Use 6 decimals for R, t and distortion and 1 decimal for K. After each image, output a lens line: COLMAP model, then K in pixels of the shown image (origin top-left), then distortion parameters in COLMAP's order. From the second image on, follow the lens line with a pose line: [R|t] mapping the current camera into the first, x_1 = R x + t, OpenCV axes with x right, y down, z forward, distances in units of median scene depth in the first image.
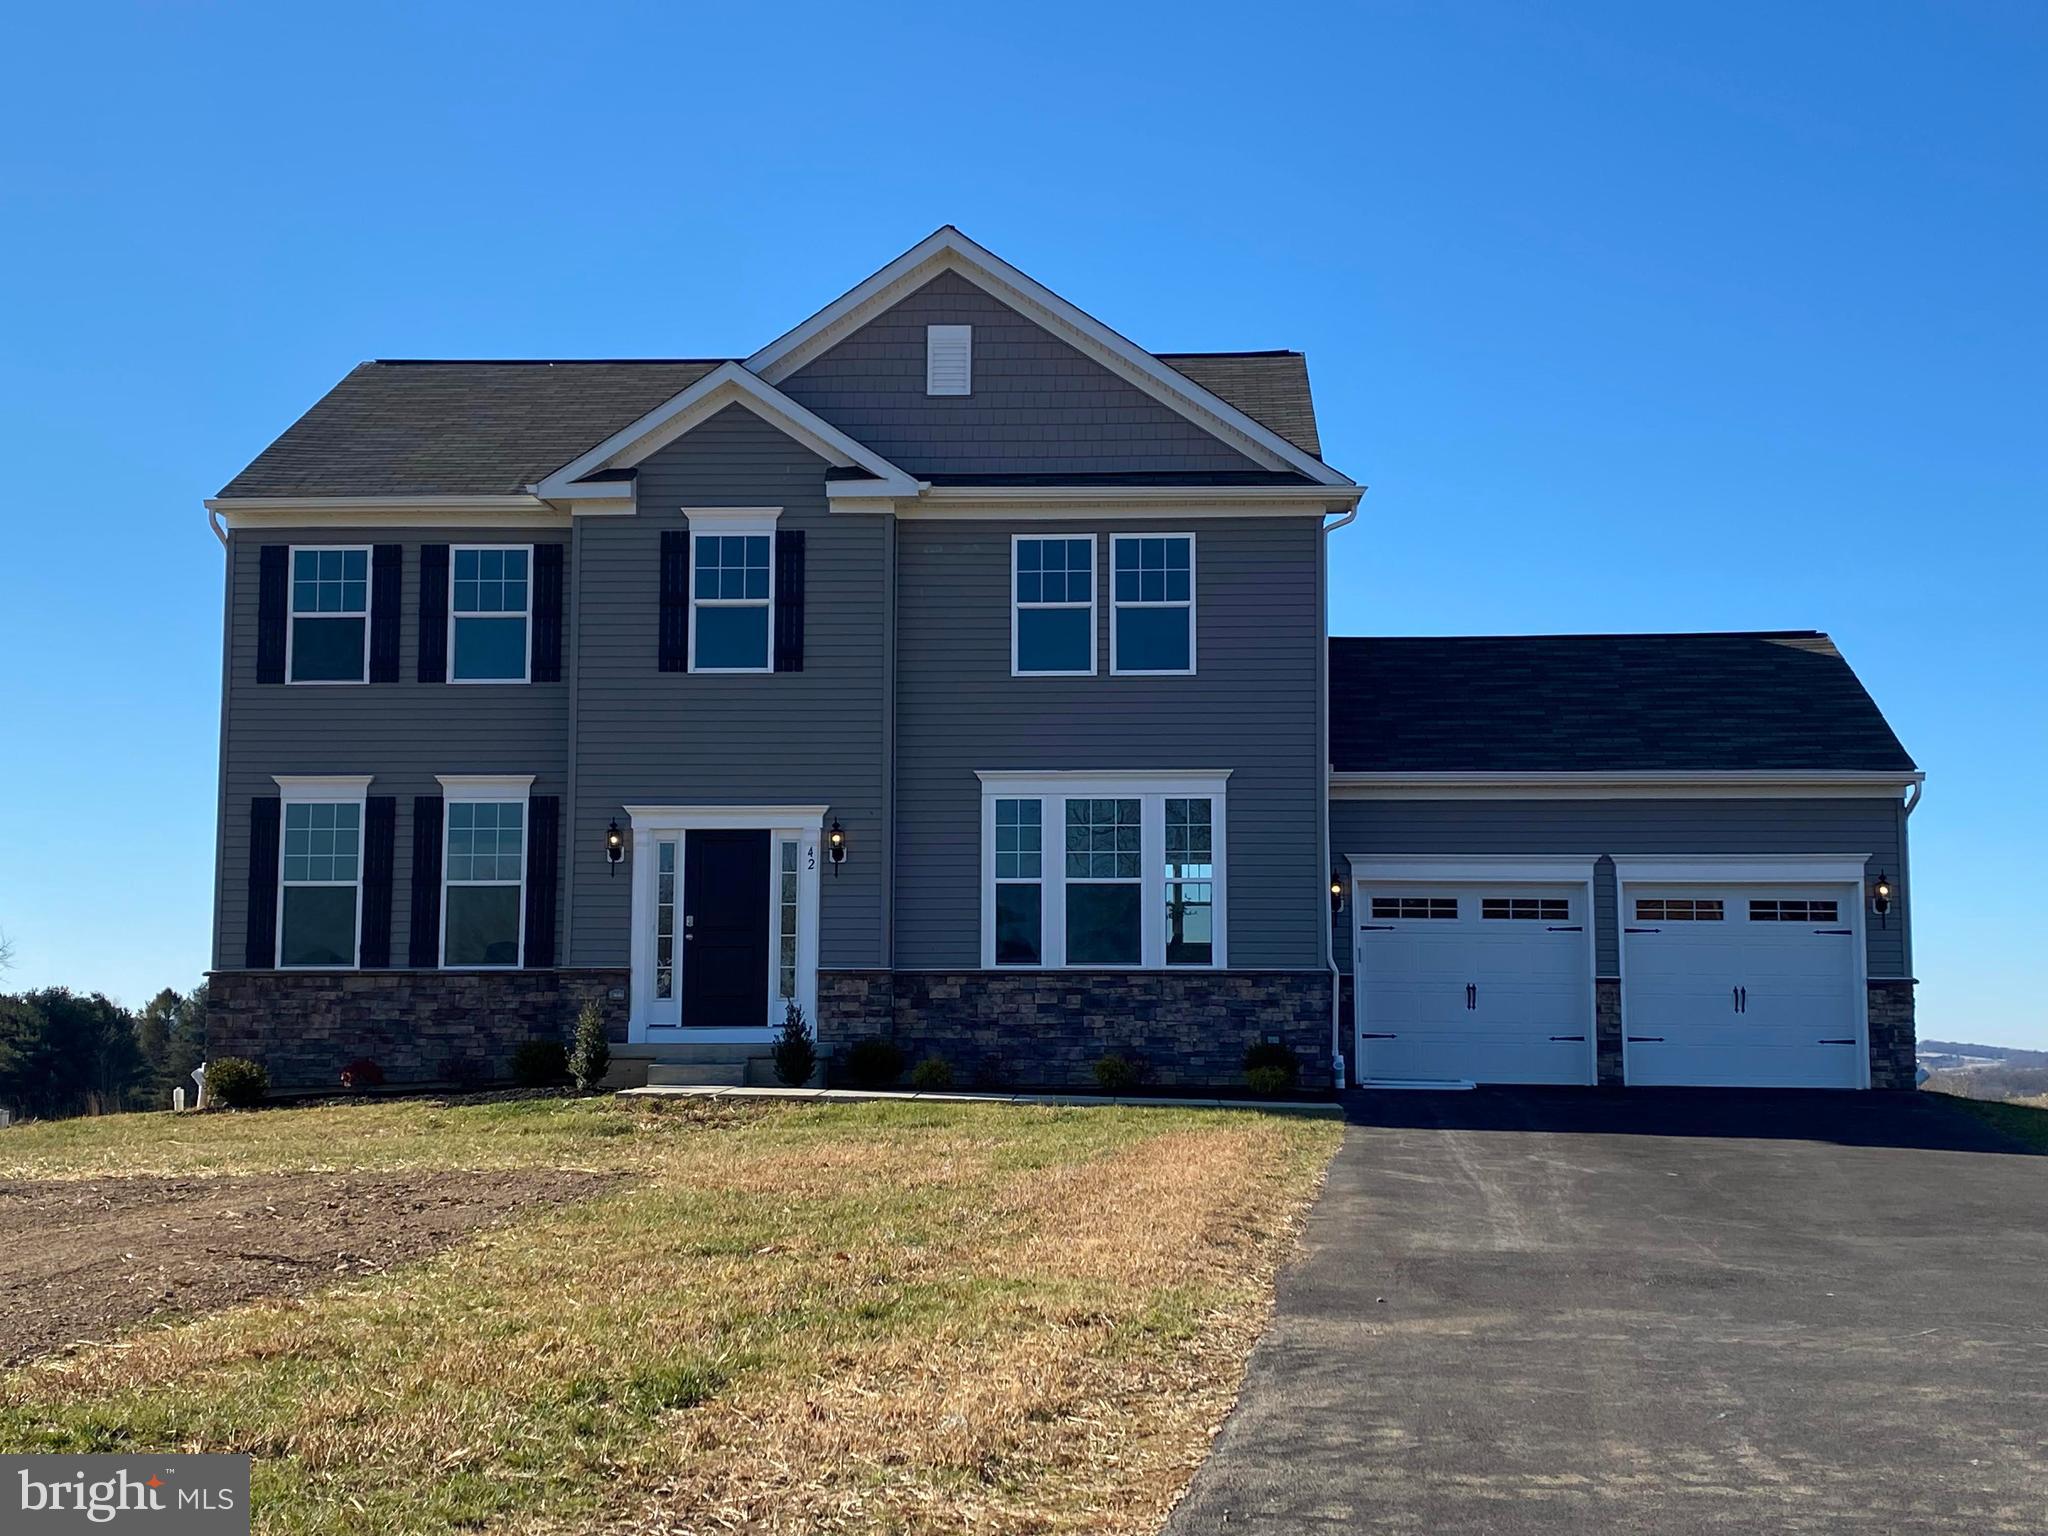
lens RADIAL K [[2563.1, 0, 1034.5], [0, 2563.1, 751.7], [0, 0, 1]] dist [0.097166, 0.000000]
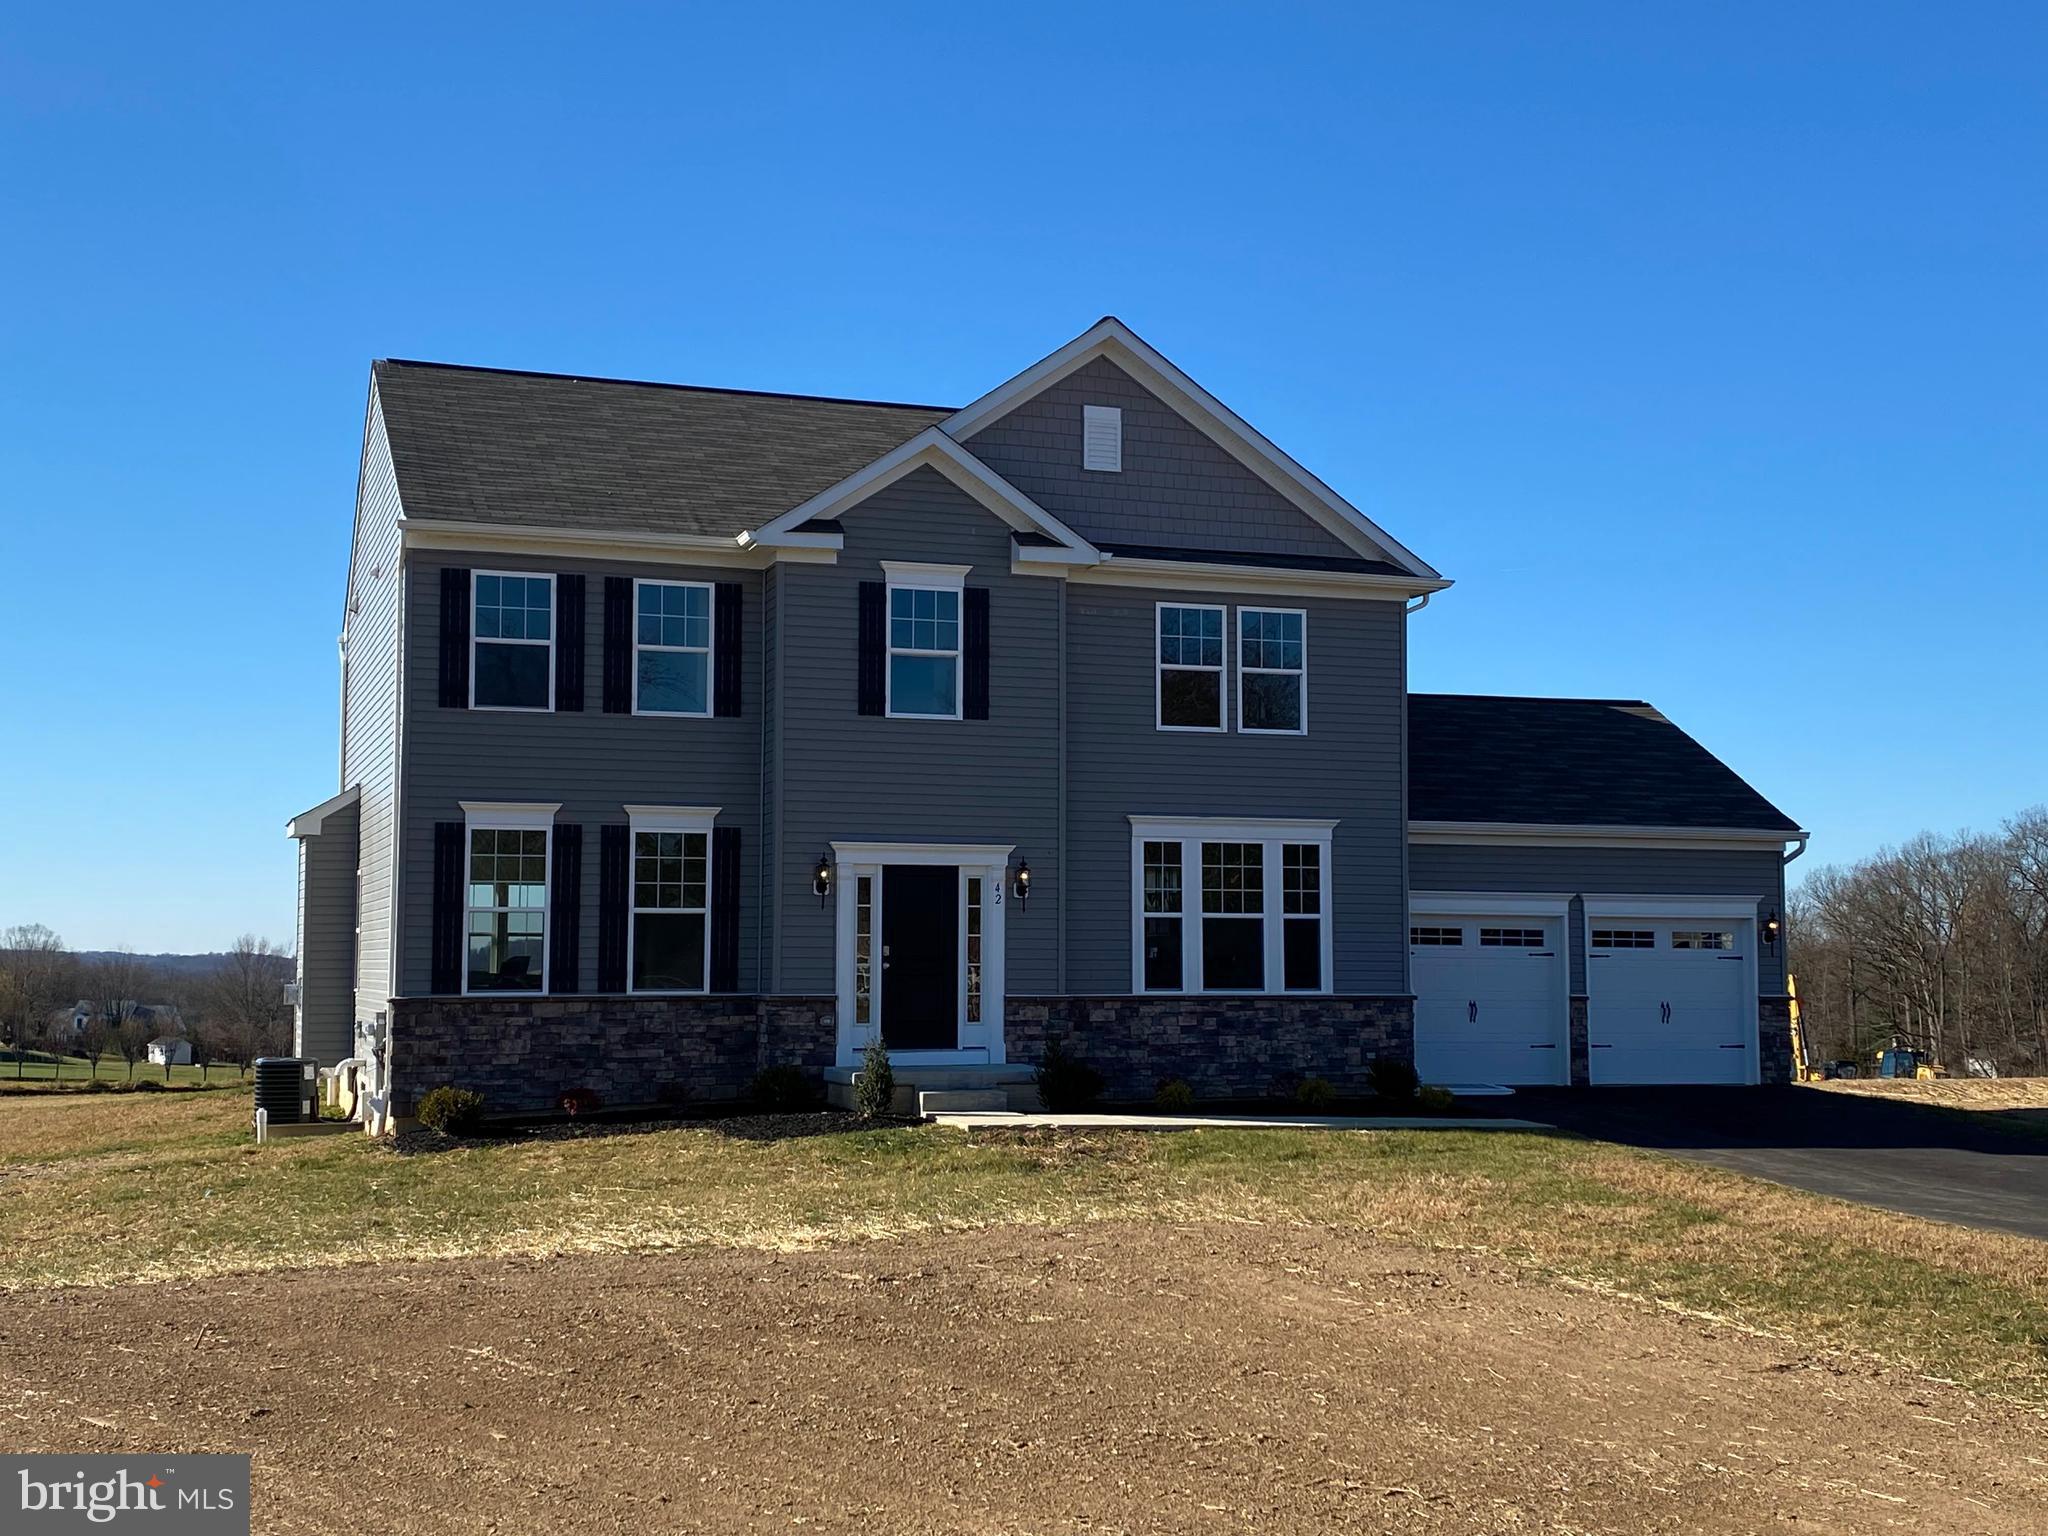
lens RADIAL K [[2448.4, 0, 1052.9], [0, 2448.4, 739.4], [0, 0, 1]] dist [0.087553, 0.000000]
pose [[0.923446, 0.034036, 0.382217, -0.453153], [-0.044150, 0.998868, 0.017719, -0.042063], [-0.381181, -0.033238, 0.923903, 0.036039]]
